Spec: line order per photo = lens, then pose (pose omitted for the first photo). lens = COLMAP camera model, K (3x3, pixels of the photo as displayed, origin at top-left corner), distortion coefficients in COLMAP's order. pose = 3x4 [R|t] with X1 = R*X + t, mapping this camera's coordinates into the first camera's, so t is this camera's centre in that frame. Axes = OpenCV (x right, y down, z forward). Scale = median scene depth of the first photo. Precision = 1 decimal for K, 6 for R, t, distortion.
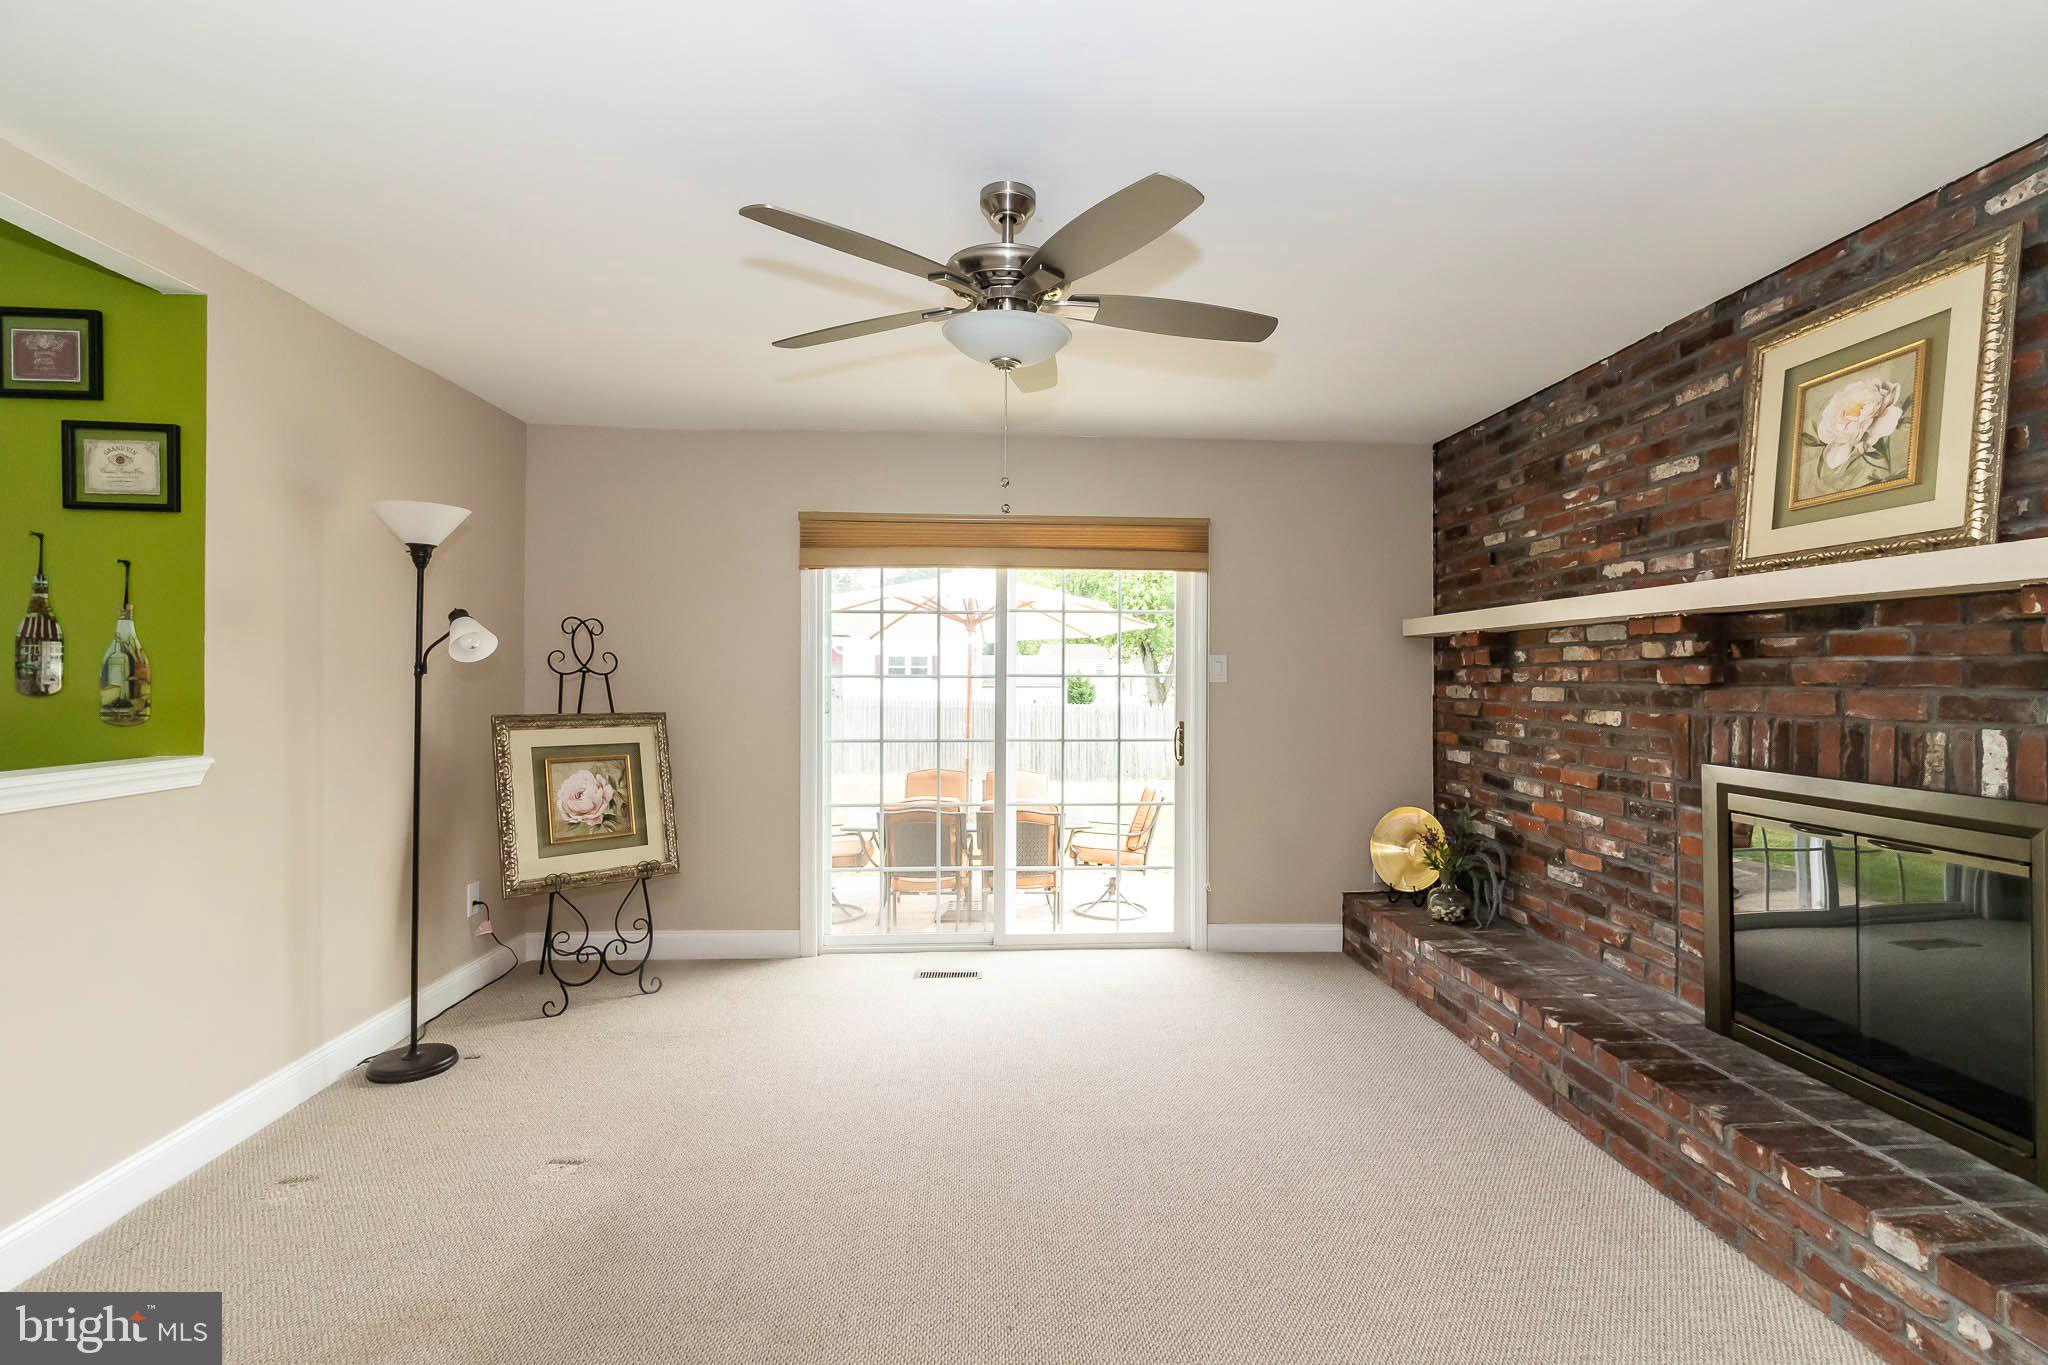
lens RADIAL K [[938.3, 0, 1039.7], [0, 938.3, 673.4], [0, 0, 1]] dist [0.002569, -0.000140]
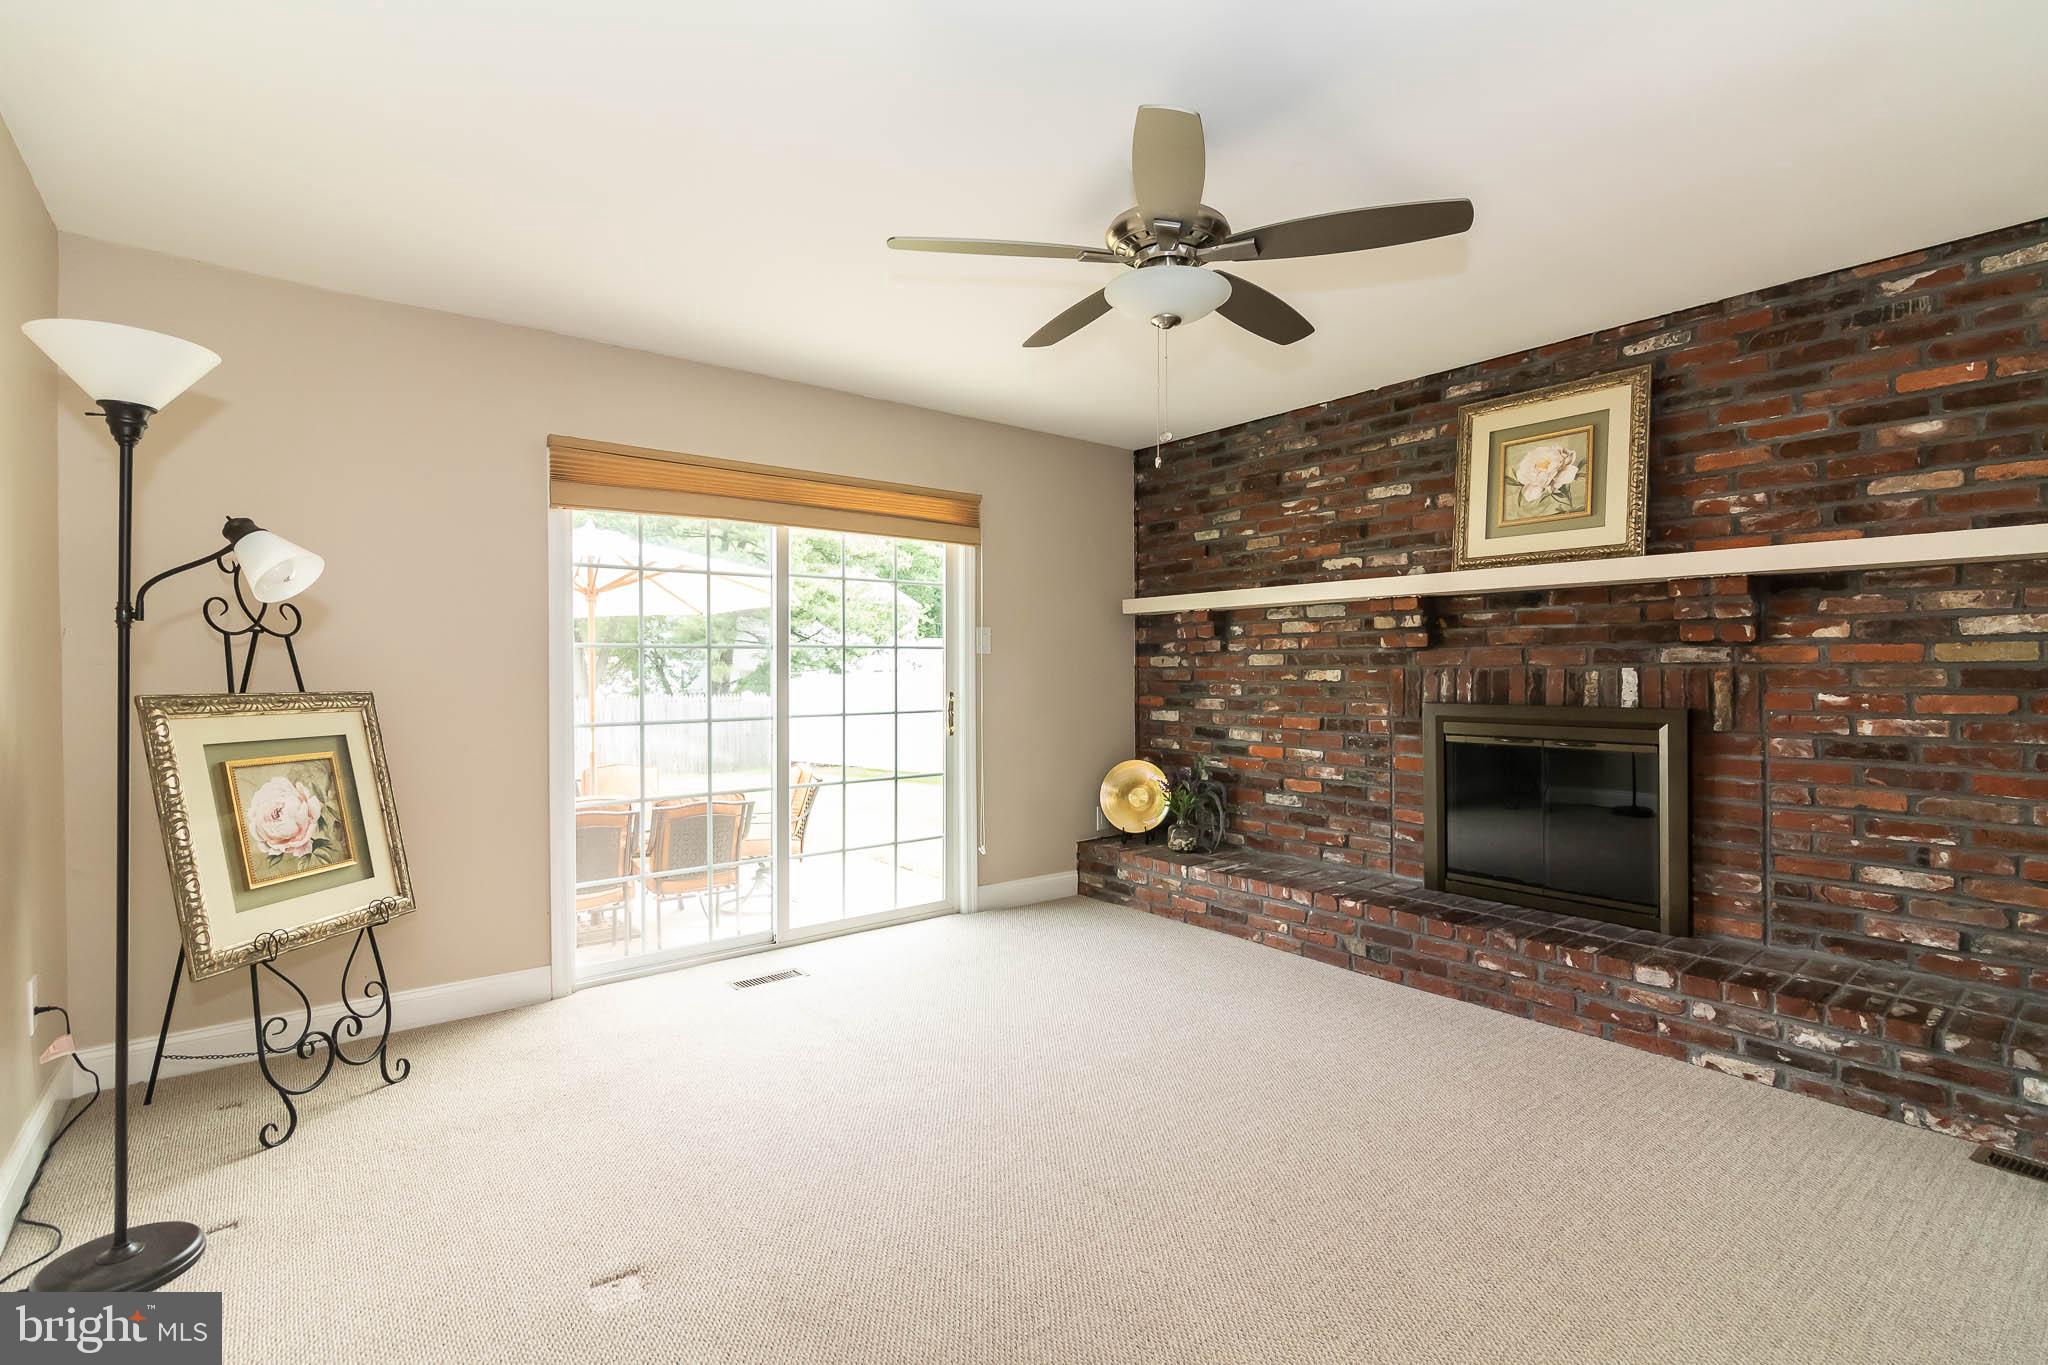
lens RADIAL K [[938.3, 0, 1043.9], [0, 938.3, 677.6], [0, 0, 1]] dist [0.002569, -0.000140]
pose [[0.815143, -0.012613, 0.579122, -0.488392], [0.005643, 0.999888, 0.013835, 0.029953], [-0.579232, -0.008010, 0.815124, 0.153260]]
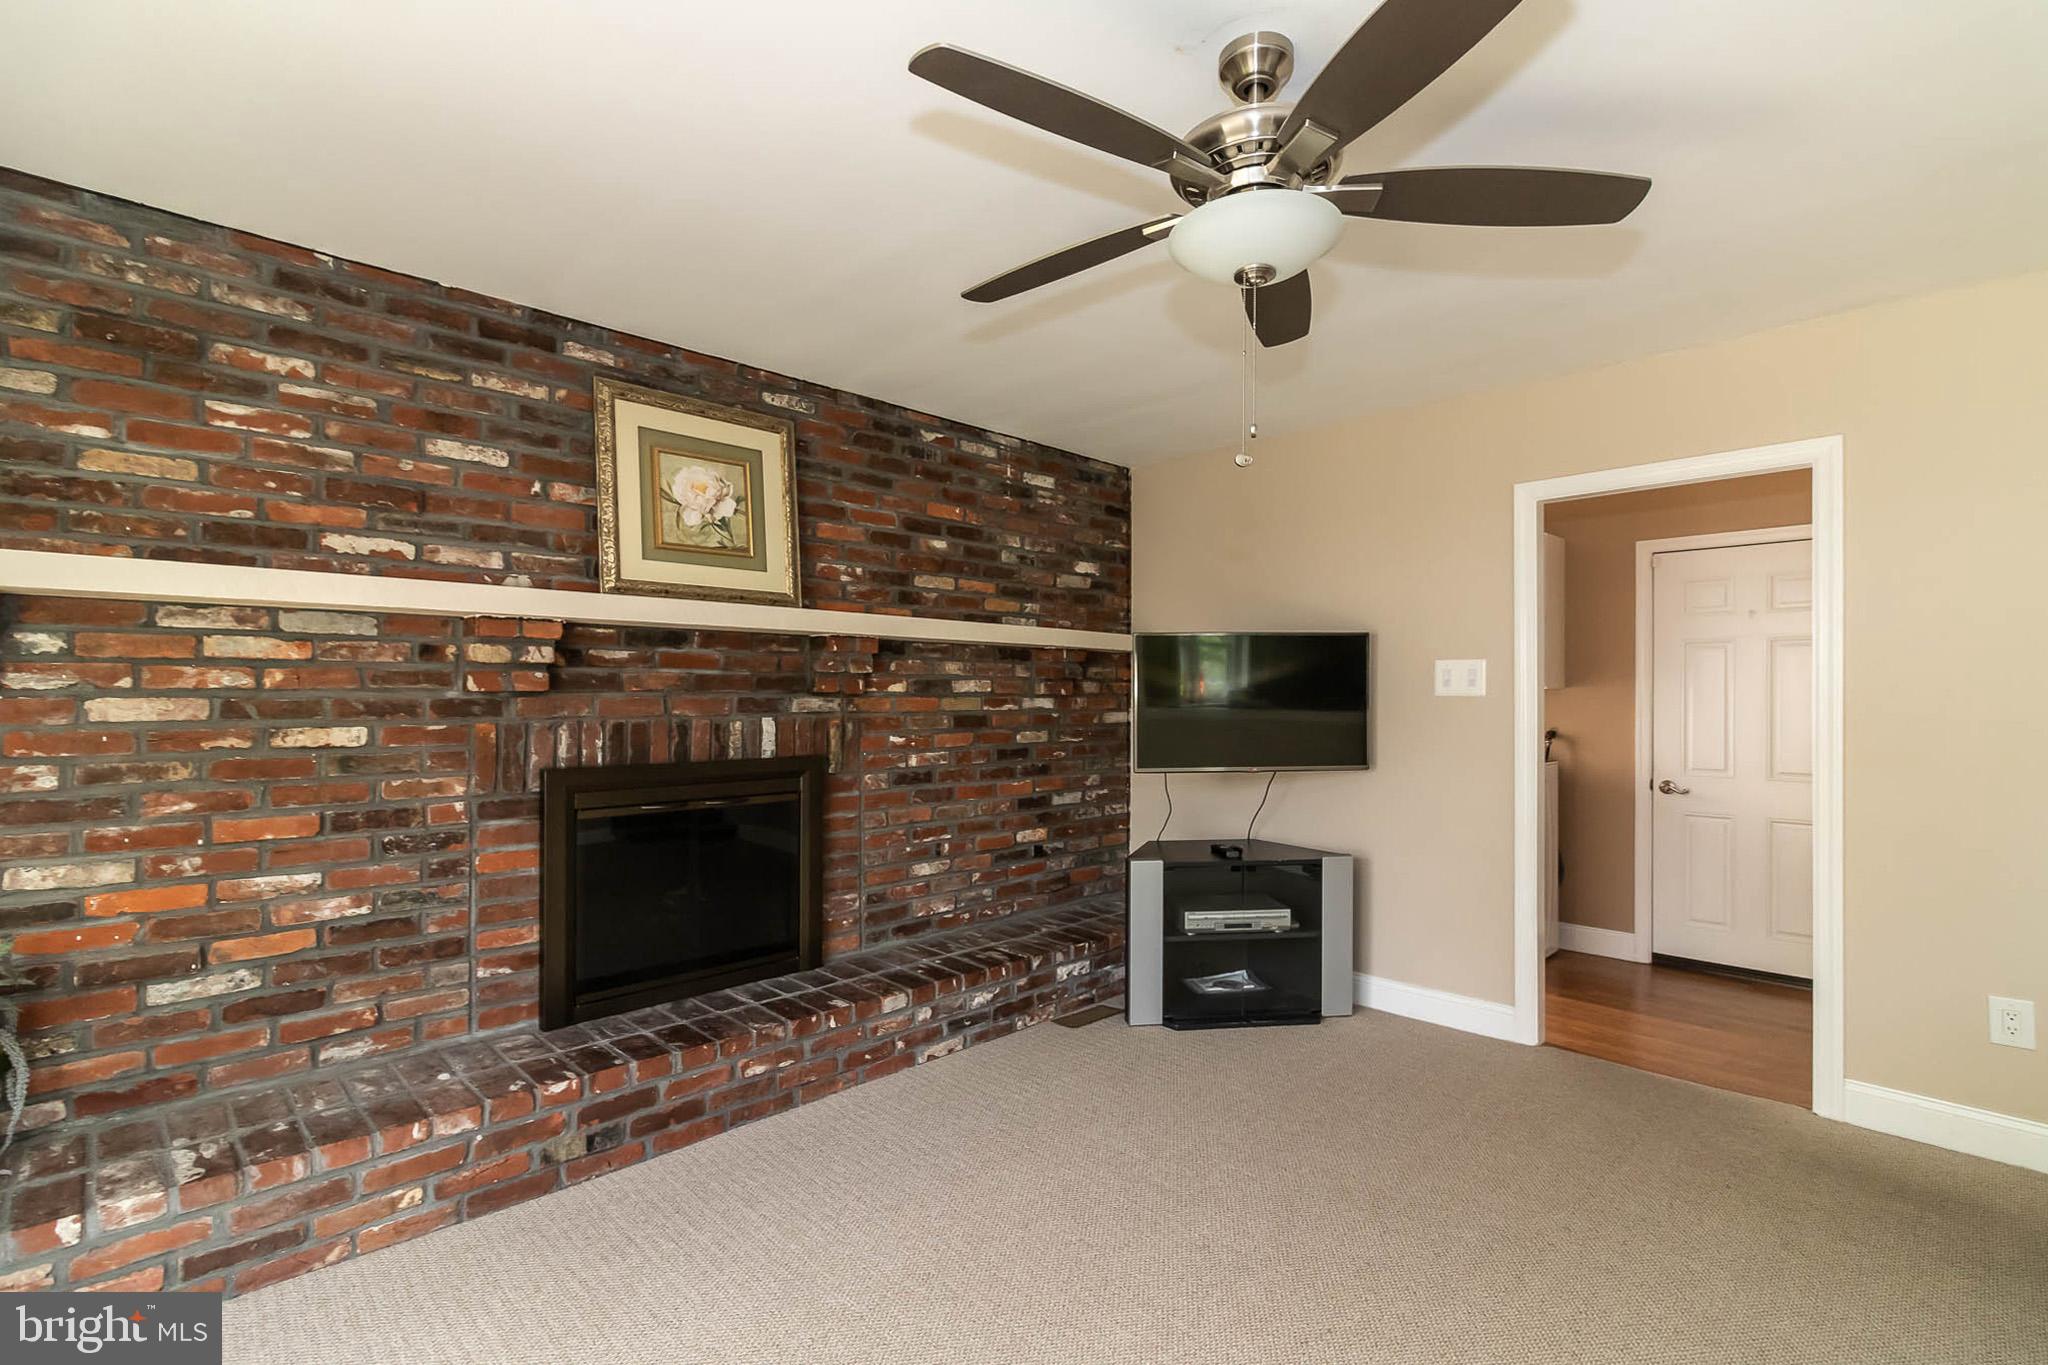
lens RADIAL K [[938.3, 0, 1026.9], [0, 938.3, 698.6], [0, 0, 1]] dist [0.002569, -0.000140]
pose [[-0.646616, -0.011384, 0.762731, -0.329991], [-0.008098, 0.999935, 0.008059, 0.006163], [-0.762773, -0.000965, -0.646666, 1.065380]]
